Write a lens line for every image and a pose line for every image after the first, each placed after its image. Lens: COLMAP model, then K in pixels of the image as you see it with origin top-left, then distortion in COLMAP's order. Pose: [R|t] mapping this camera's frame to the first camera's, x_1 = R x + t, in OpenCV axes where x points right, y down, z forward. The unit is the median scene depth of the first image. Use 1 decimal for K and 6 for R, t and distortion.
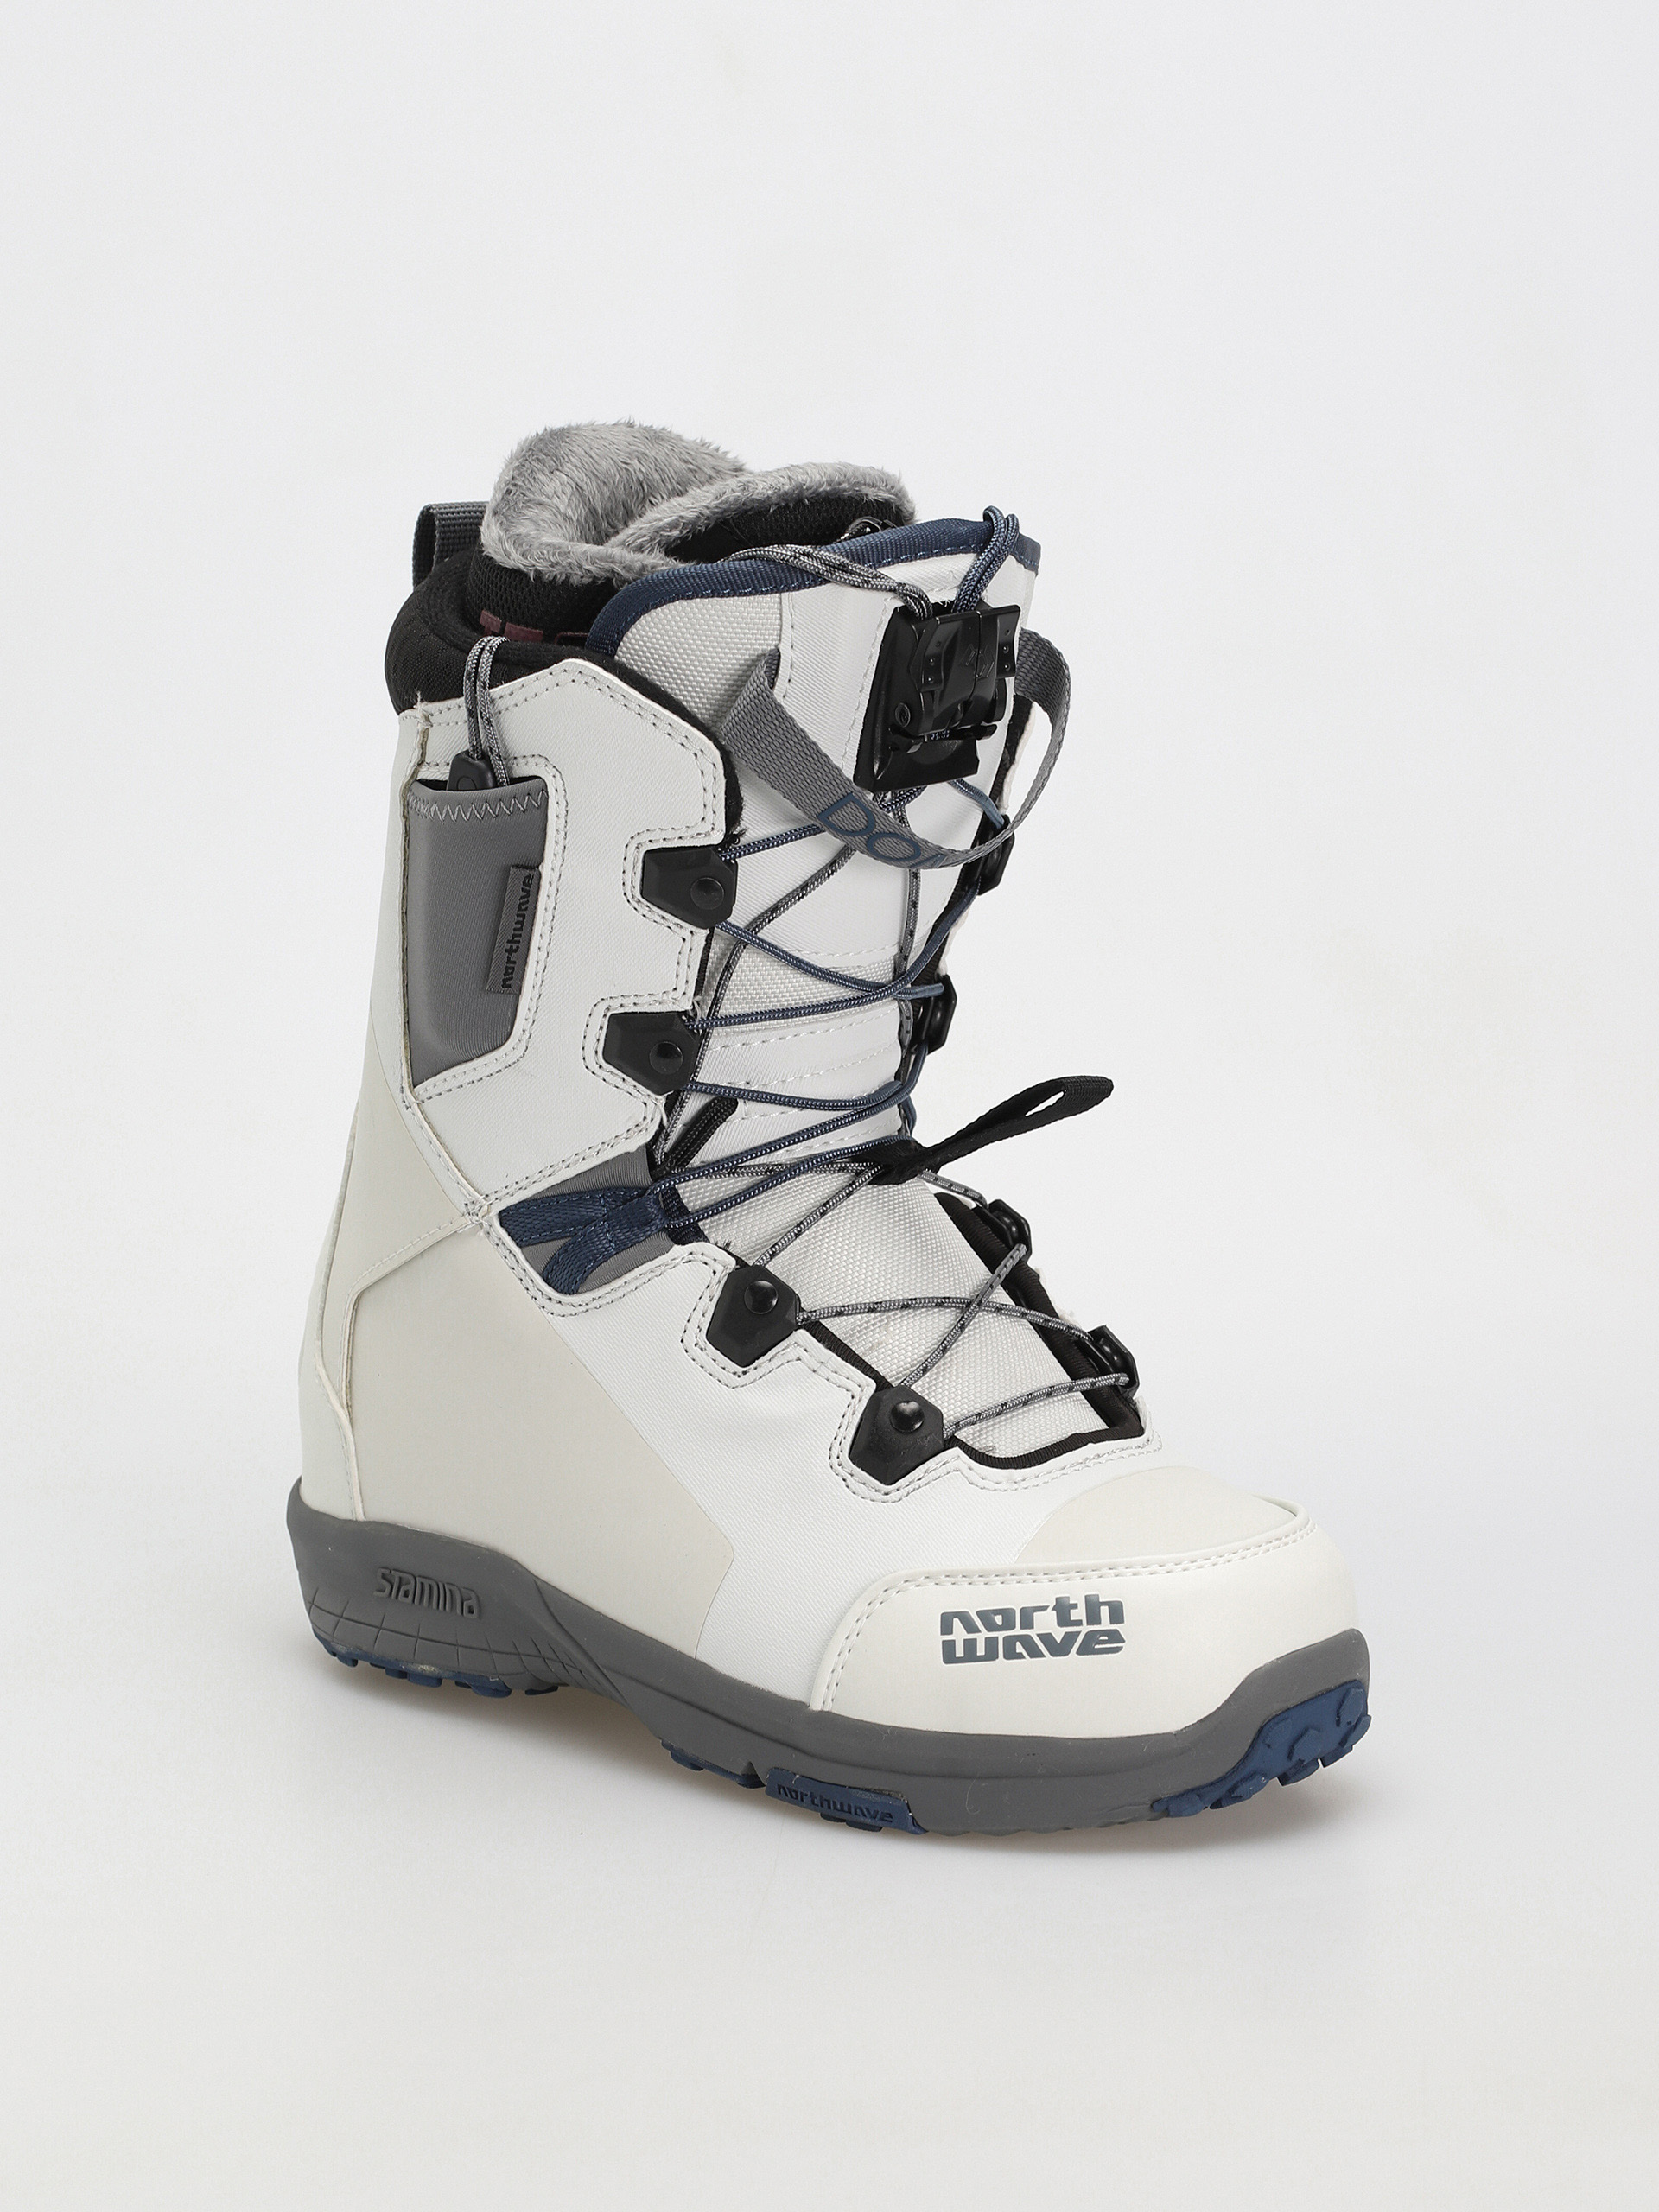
lens RADIAL K [[9285.2, 0, 829.5], [0, 9285.2, 1106.0], [0, 0, 1]] dist [0.303214, -3.500292]
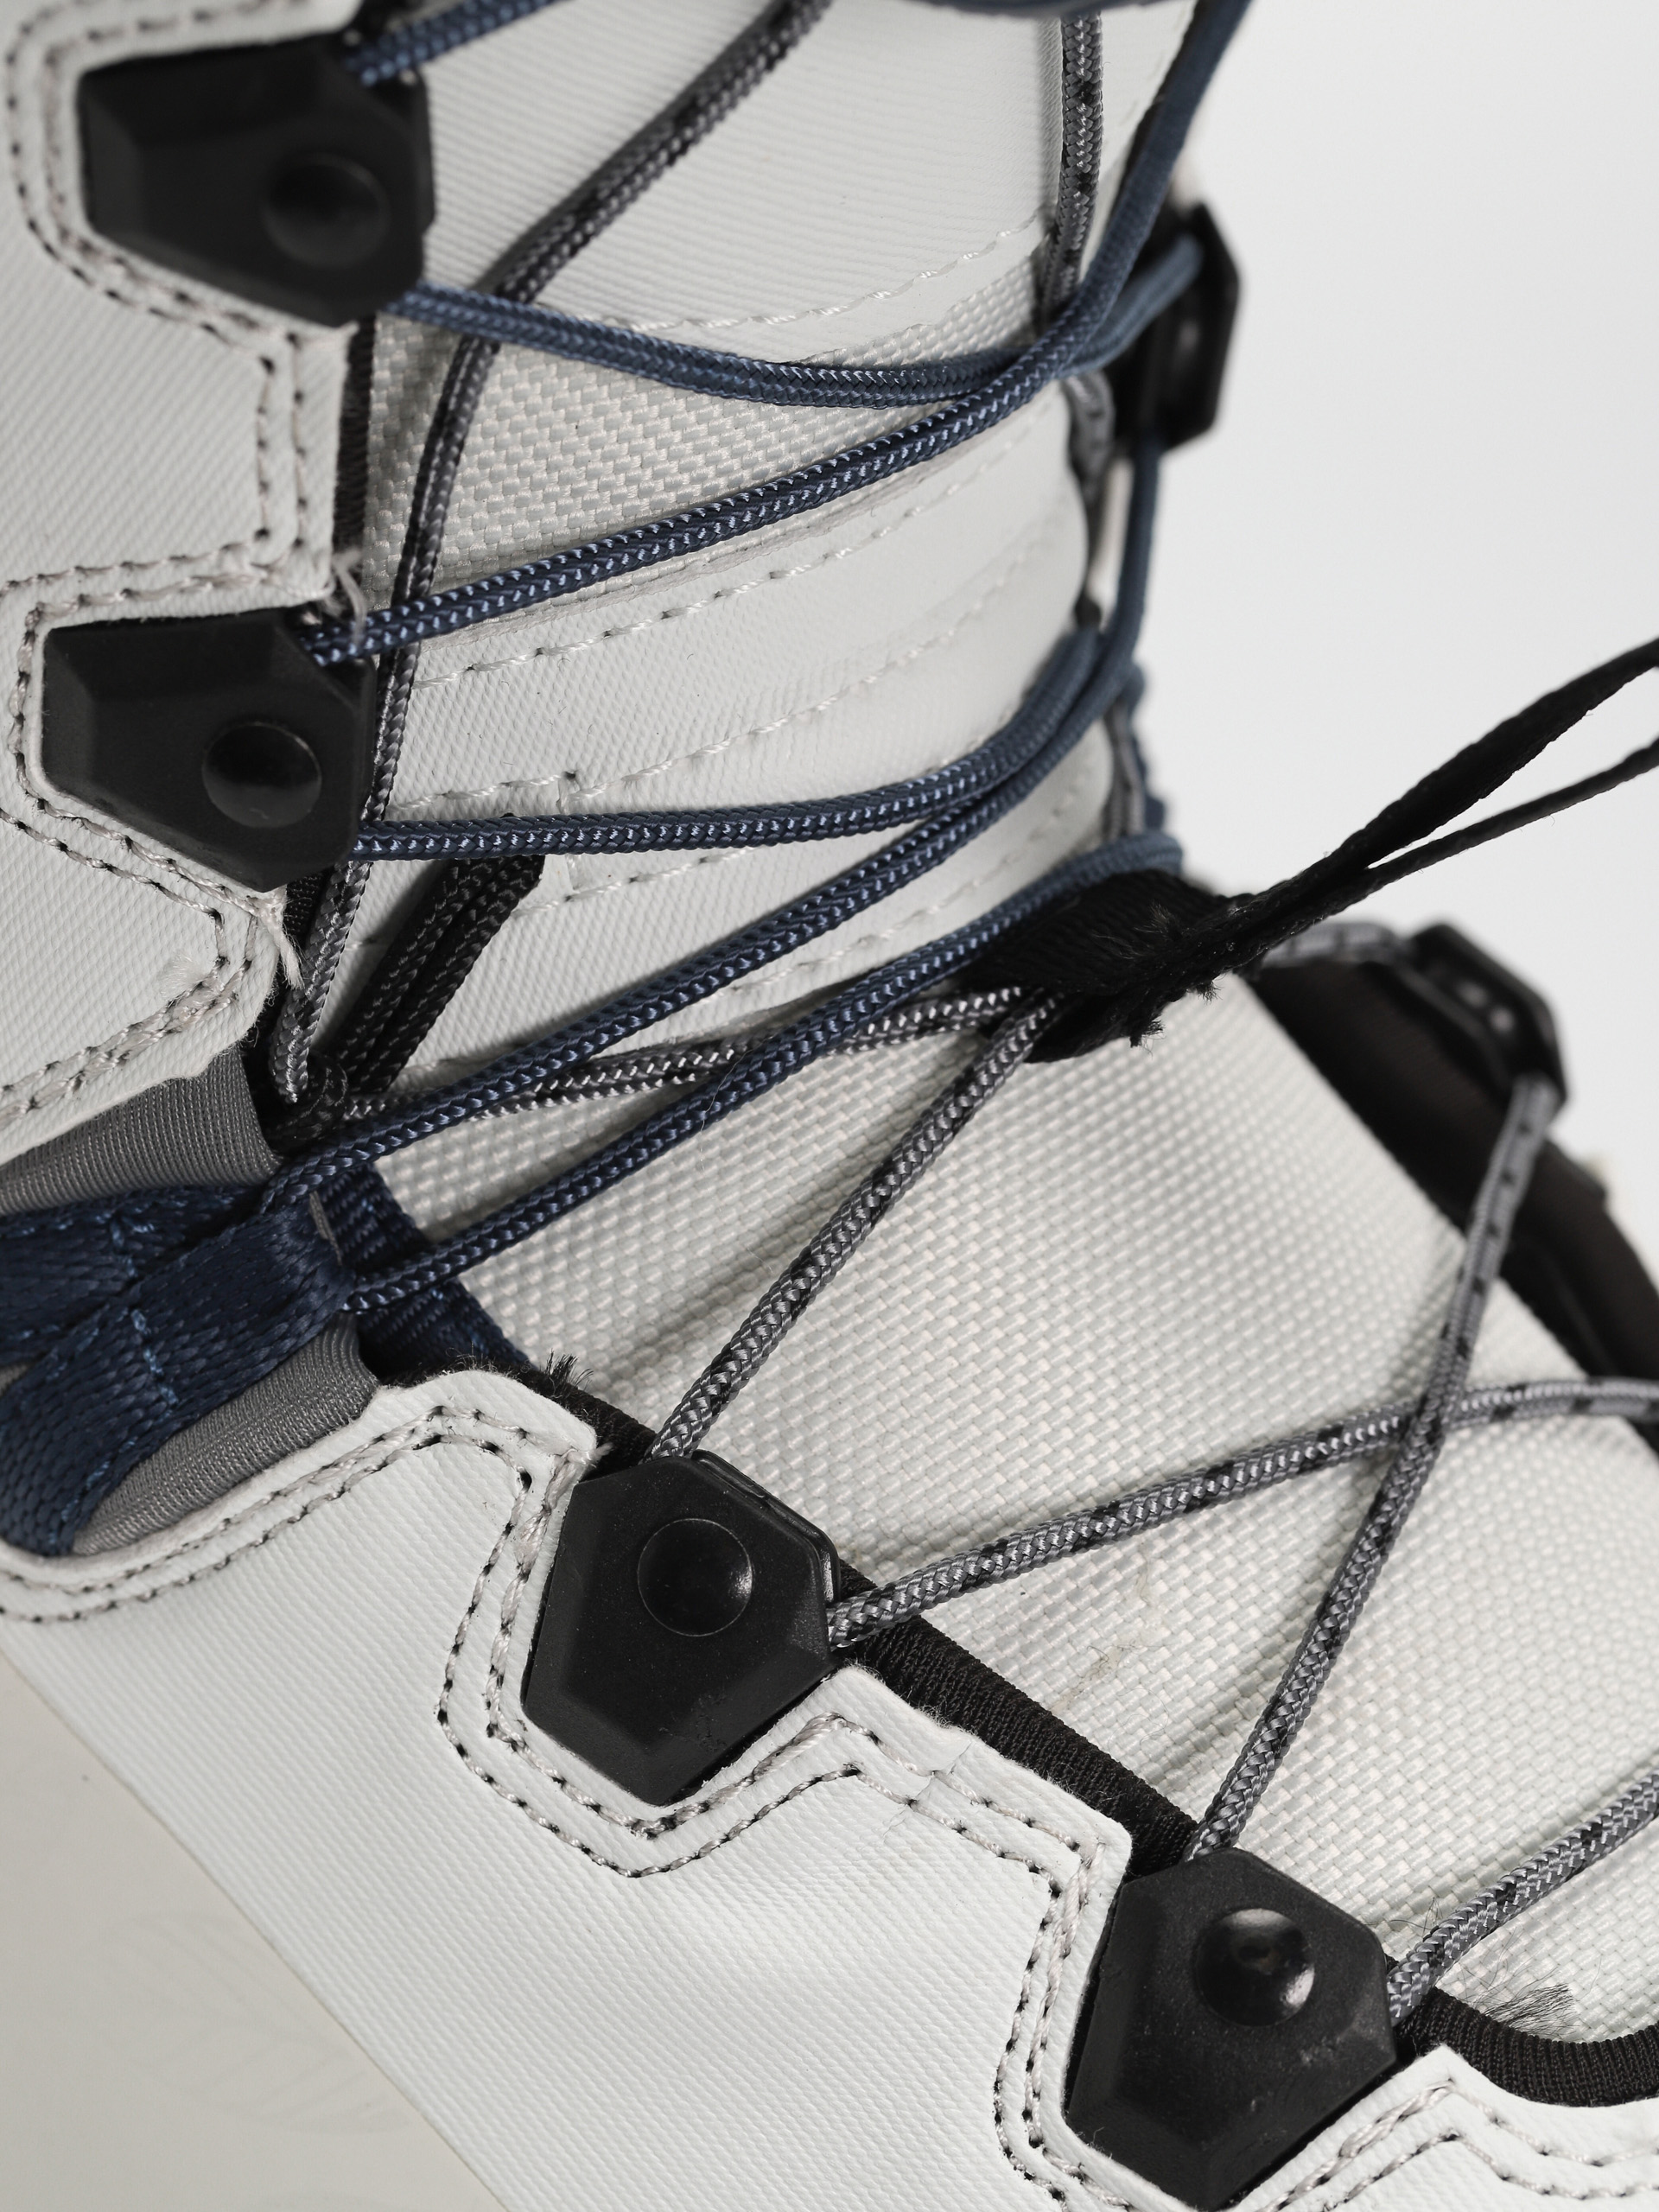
lens RADIAL K [[9285.2, 0, 829.5], [0, 9285.2, 1106.0], [0, 0, 1]] dist [0.303214, -3.500292]
pose [[0.993900, -0.106820, -0.027423, 0.005986], [0.110184, 0.972385, 0.205737, -0.051255], [0.004689, -0.207503, 0.978223, 0.723526]]
